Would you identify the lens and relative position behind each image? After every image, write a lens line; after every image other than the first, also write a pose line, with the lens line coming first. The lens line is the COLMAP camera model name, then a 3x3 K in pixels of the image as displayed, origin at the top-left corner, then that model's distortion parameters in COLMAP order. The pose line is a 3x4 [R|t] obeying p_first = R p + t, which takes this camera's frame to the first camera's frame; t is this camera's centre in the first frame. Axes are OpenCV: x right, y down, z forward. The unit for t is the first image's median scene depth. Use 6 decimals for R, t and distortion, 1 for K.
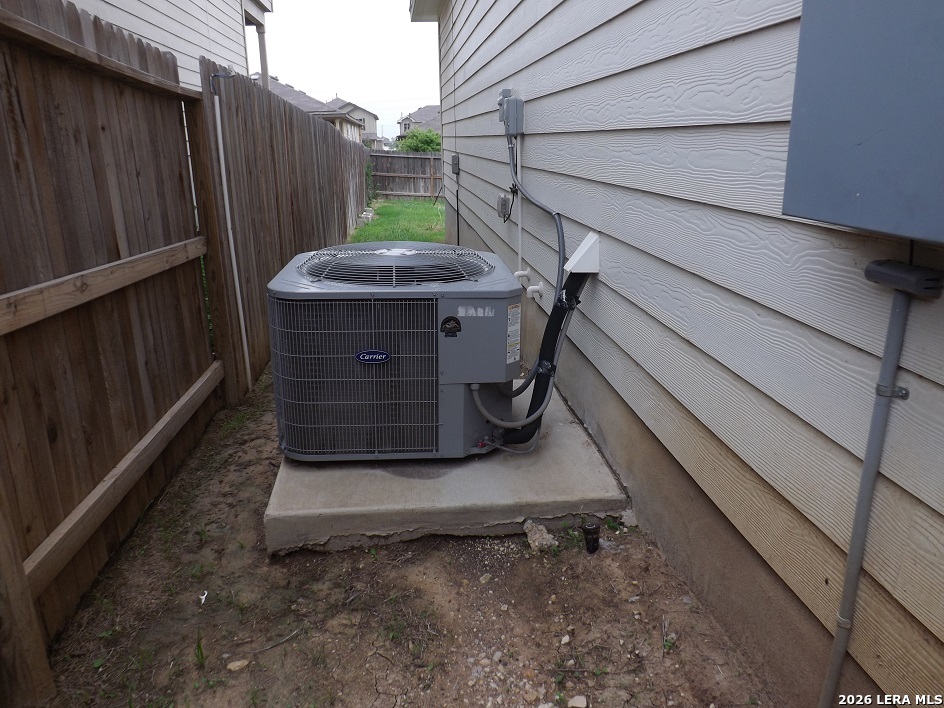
lens RADIAL K [[685.7, 0, 472.0], [0, 685.7, 354.0], [0, 0, 1]] dist [-0.065294, 0.031635]
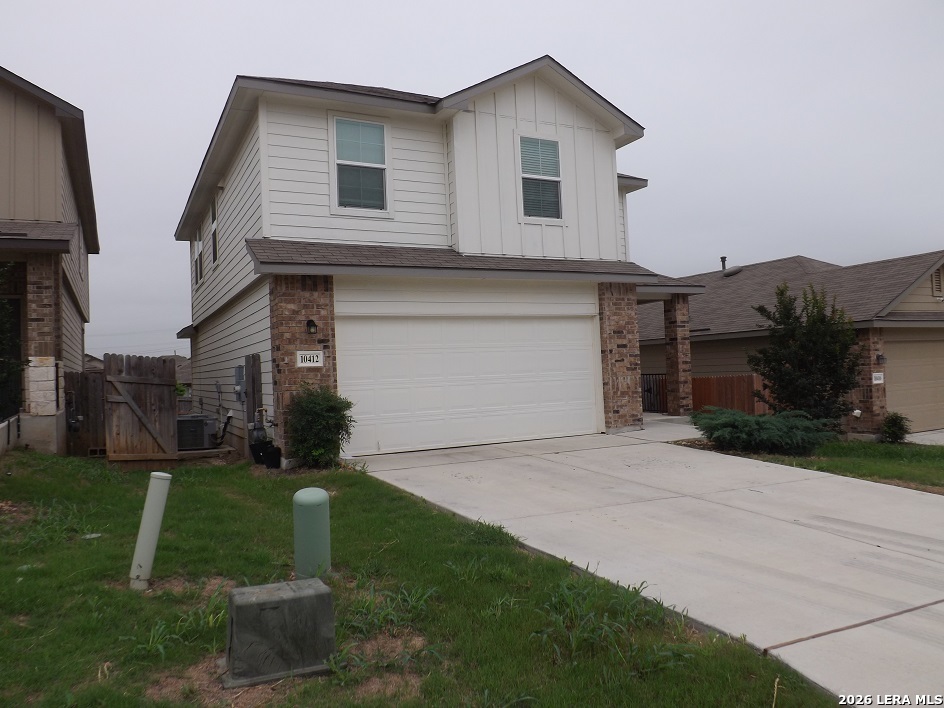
lens RADIAL K [[685.7, 0, 472.0], [0, 685.7, 354.0], [0, 0, 1]] dist [-0.065294, 0.031635]
pose [[0.930030, -0.011910, 0.367291, -0.027788], [0.134075, 0.941576, -0.308963, 1.089792], [-0.342152, 0.336590, 0.877291, -3.732485]]
